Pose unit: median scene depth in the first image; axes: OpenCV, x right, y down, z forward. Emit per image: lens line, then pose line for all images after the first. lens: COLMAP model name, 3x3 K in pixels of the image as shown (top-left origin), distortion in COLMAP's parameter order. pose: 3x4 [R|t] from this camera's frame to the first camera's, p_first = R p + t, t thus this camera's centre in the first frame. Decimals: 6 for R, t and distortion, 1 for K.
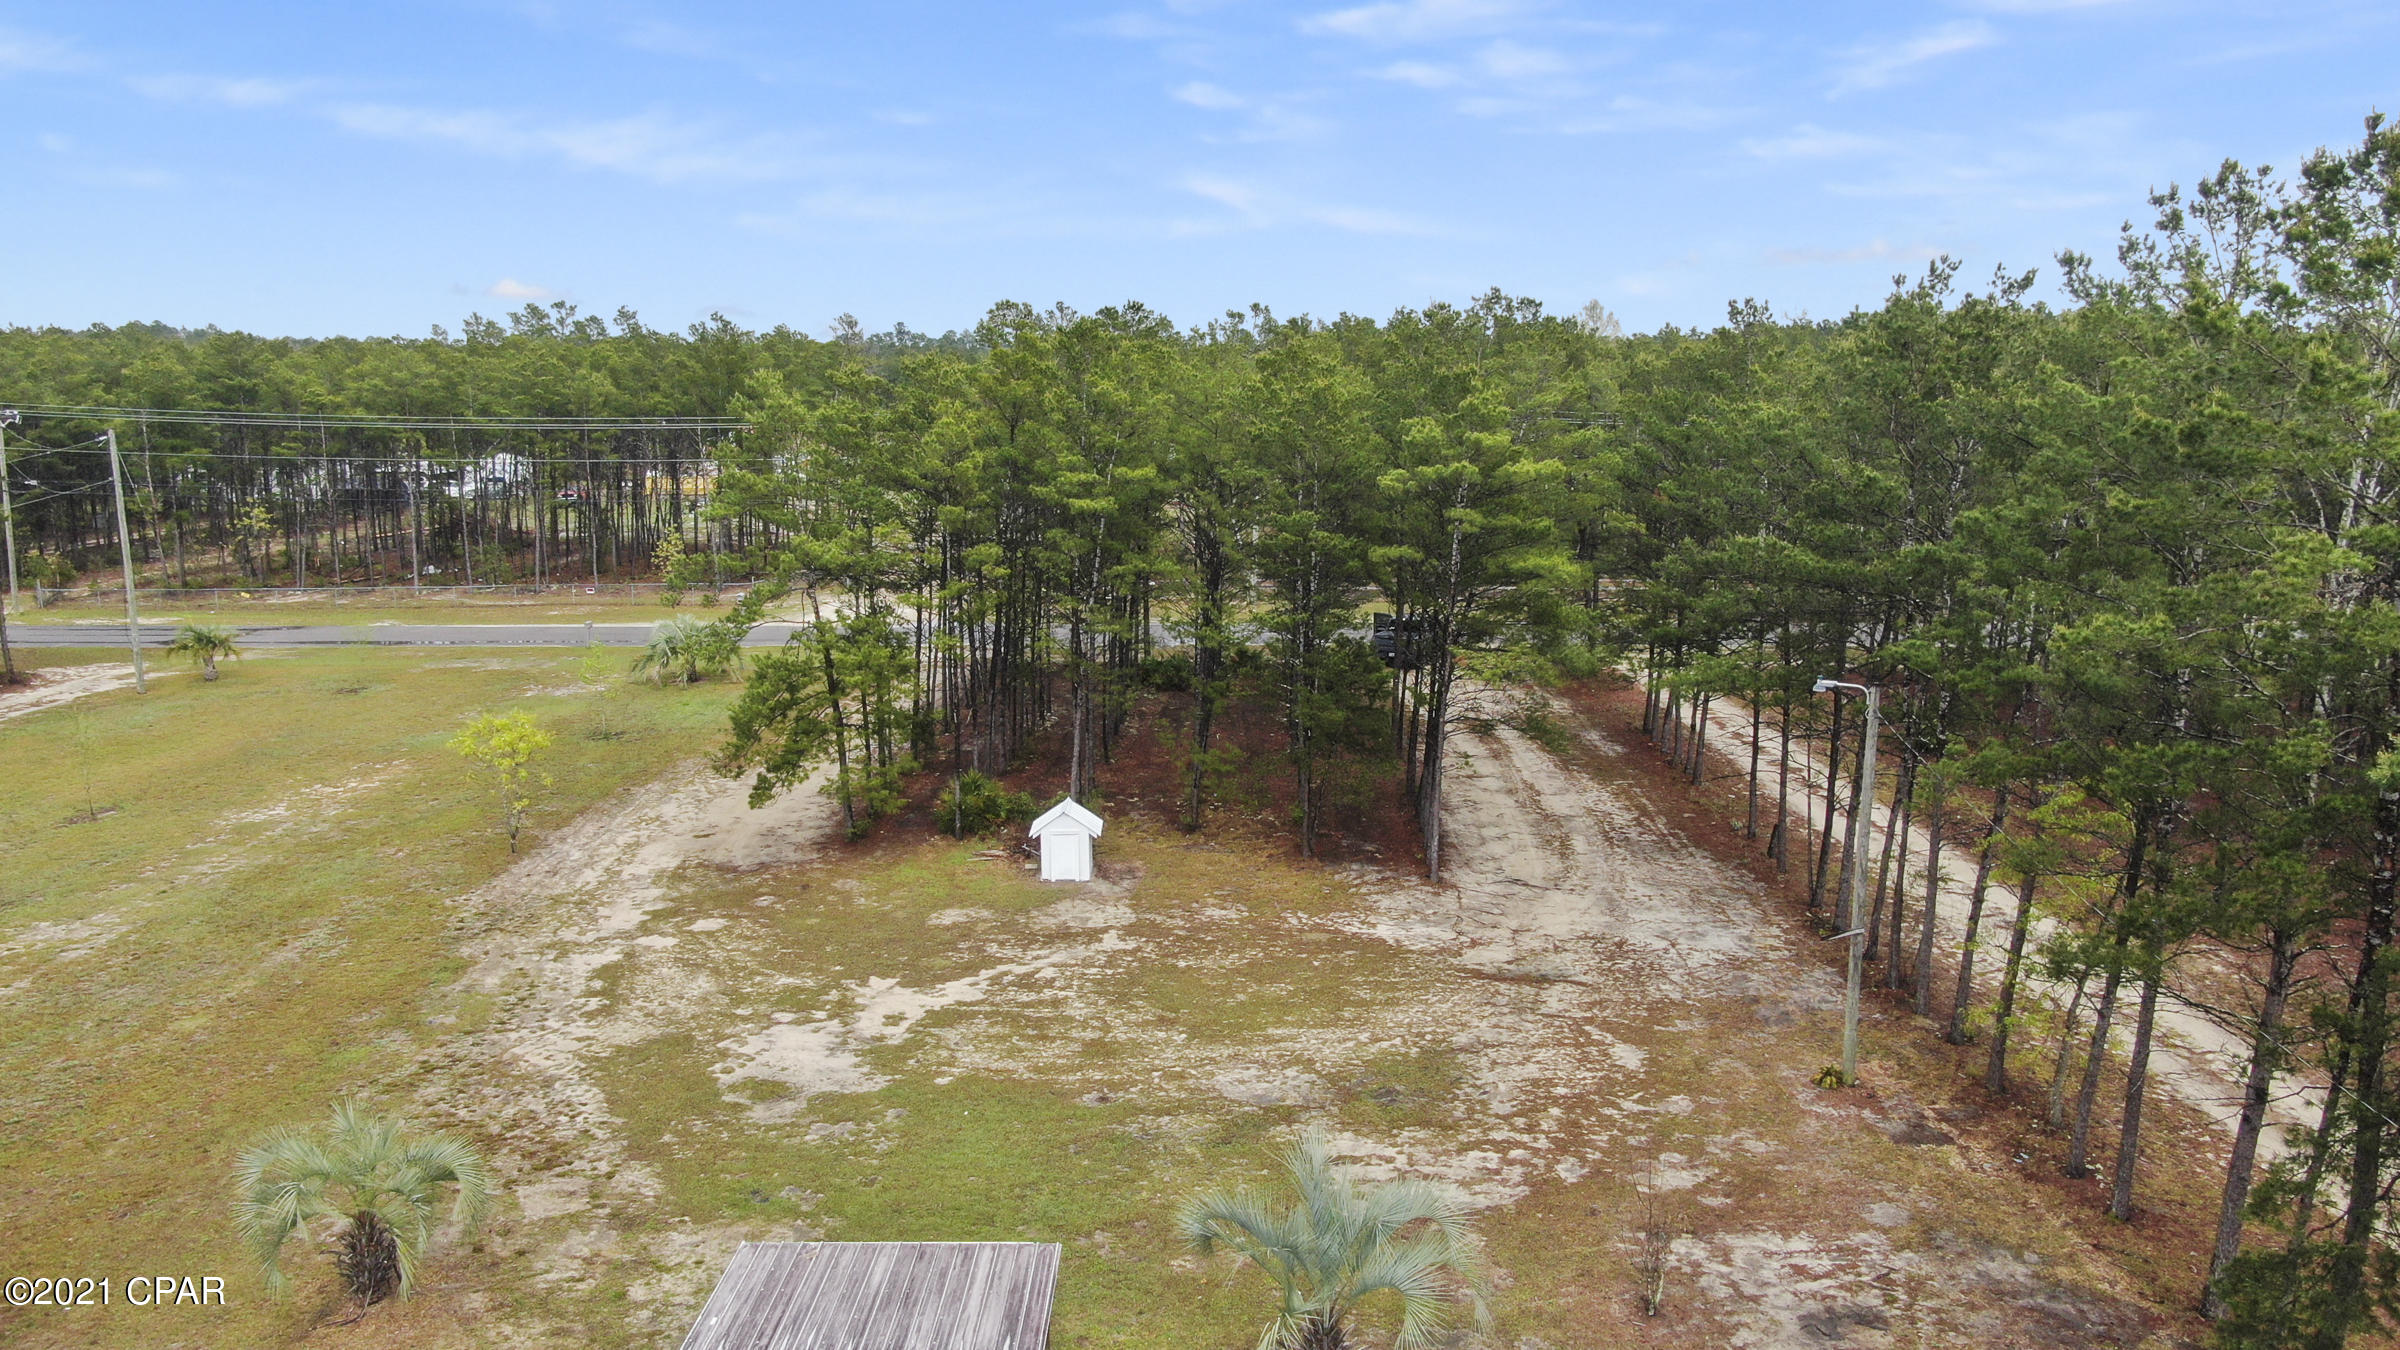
lens RADIAL K [[1748.8, 0, 1204.9], [0, 1748.8, 674.5], [0, 0, 1]] dist [-0.002380, -0.000637]
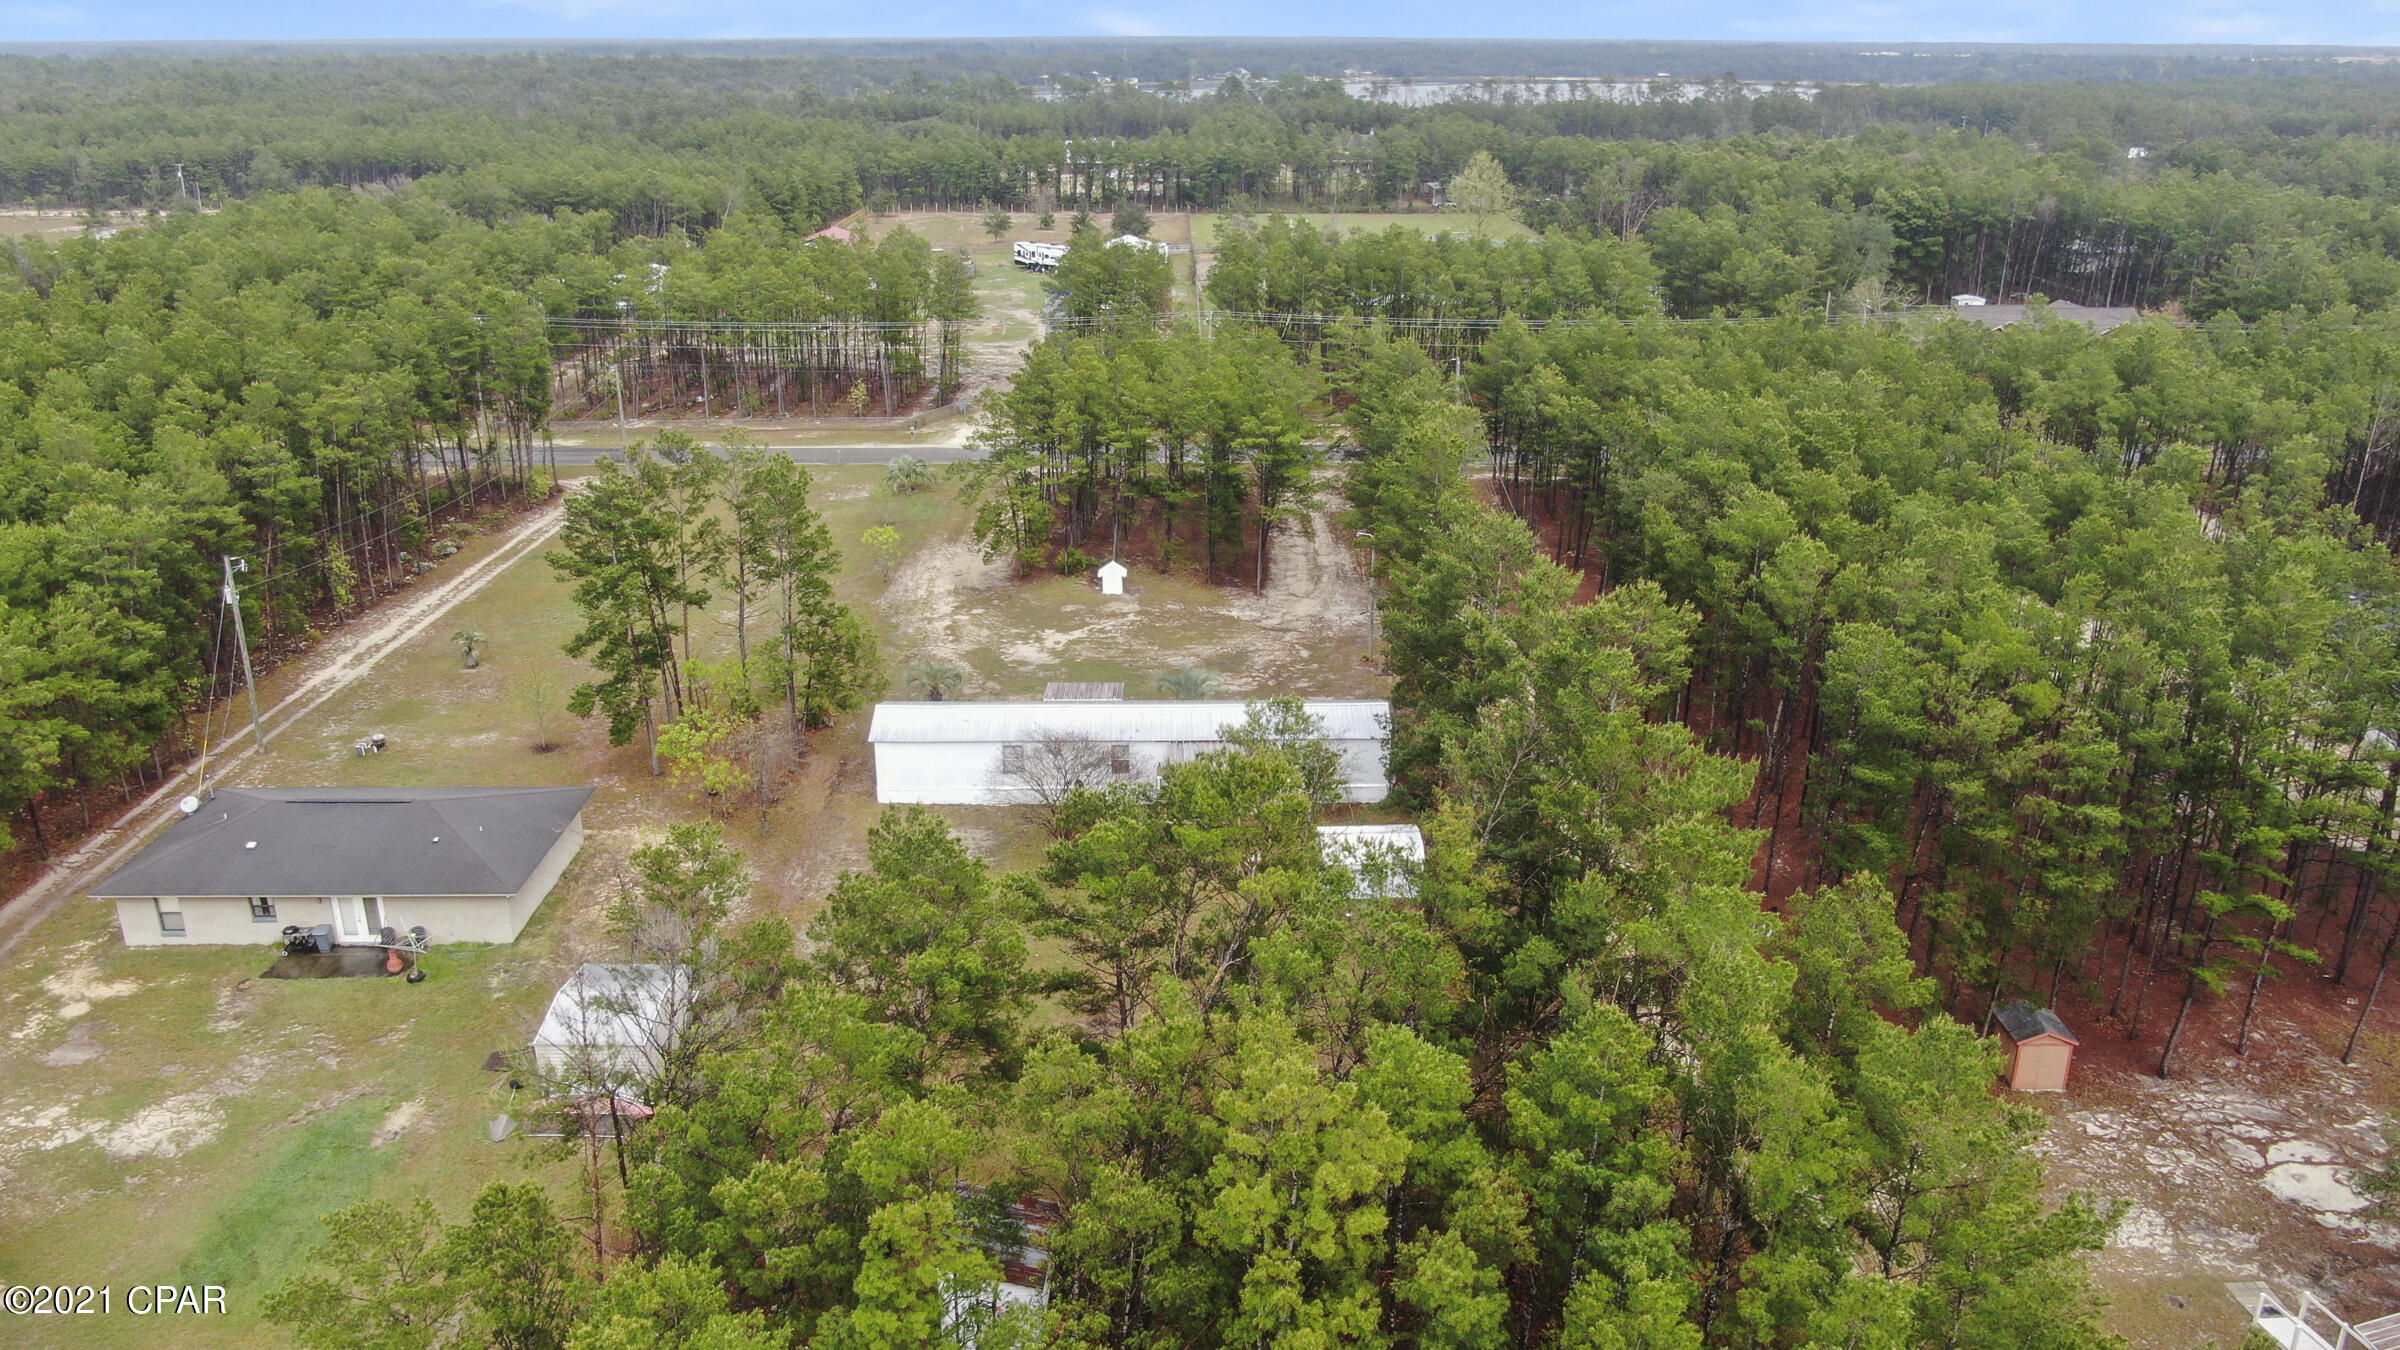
lens RADIAL K [[1748.8, 0, 1201.6], [0, 1748.8, 676.3], [0, 0, 1]] dist [-0.002380, -0.000637]
pose [[0.999989, -0.000247, -0.004736, 0.063782], [0.001047, 0.985471, 0.169843, -0.204049], [0.004625, -0.169846, 0.985460, -1.587045]]
